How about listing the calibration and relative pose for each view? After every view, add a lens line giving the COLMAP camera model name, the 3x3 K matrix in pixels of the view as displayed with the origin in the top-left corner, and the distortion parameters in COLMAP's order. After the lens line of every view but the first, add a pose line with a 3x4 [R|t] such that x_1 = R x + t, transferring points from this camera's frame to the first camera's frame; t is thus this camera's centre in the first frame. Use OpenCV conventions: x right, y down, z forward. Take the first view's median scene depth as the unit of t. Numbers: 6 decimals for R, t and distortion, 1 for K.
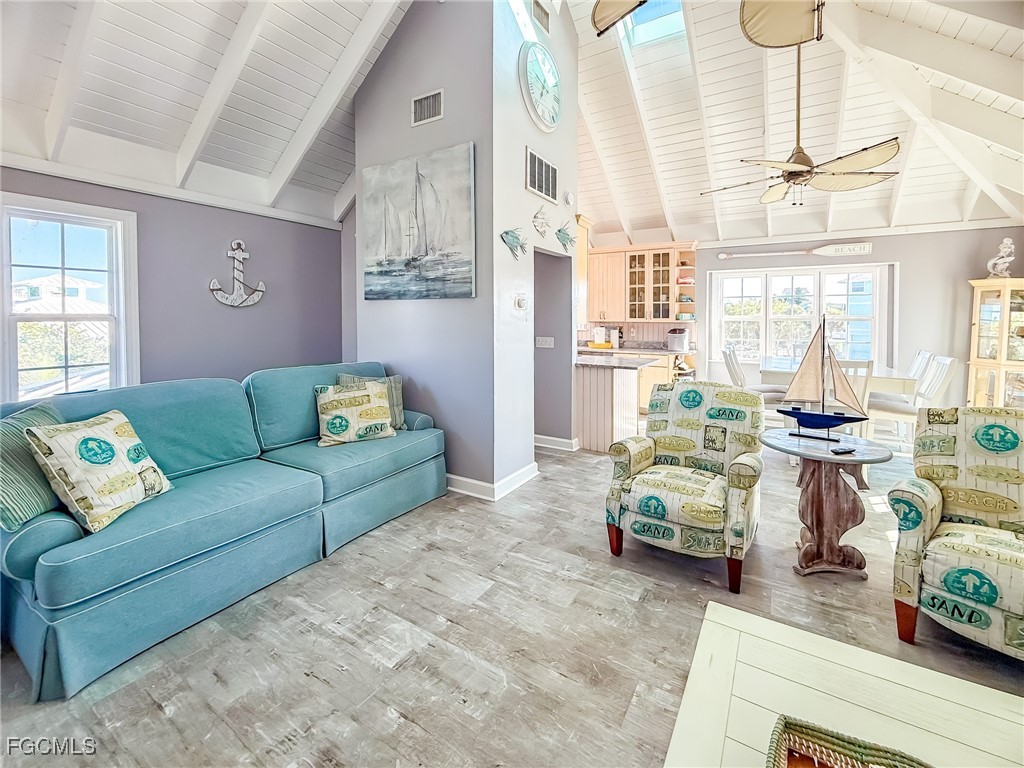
lens RADIAL K [[444.3, 0, 506.6], [0, 444.3, 319.9], [0, 0, 1]] dist [-0.001017, -0.000288]
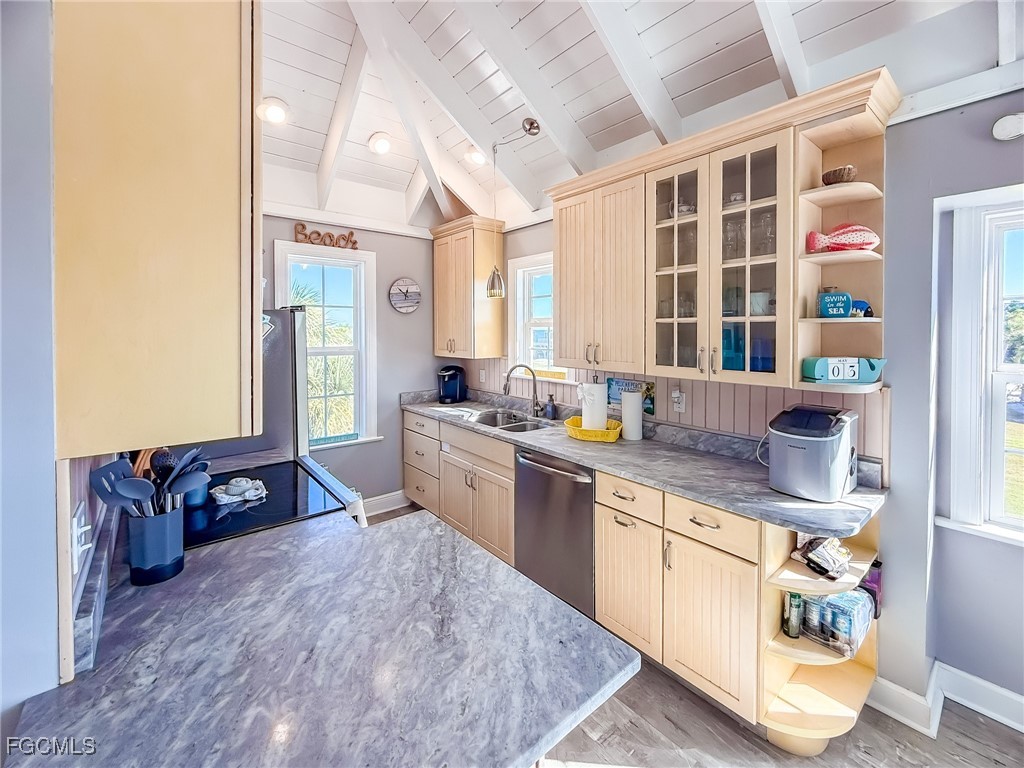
lens RADIAL K [[428.4, 0, 527.6], [0, 428.4, 337.9], [0, 0, 1]] dist [-0.002163, -0.000316]
pose [[0.953525, 0.003046, -0.301297, 0.289732], [-0.000527, 0.999964, 0.008443, -0.028437], [0.301312, -0.007892, 0.953493, 0.670409]]
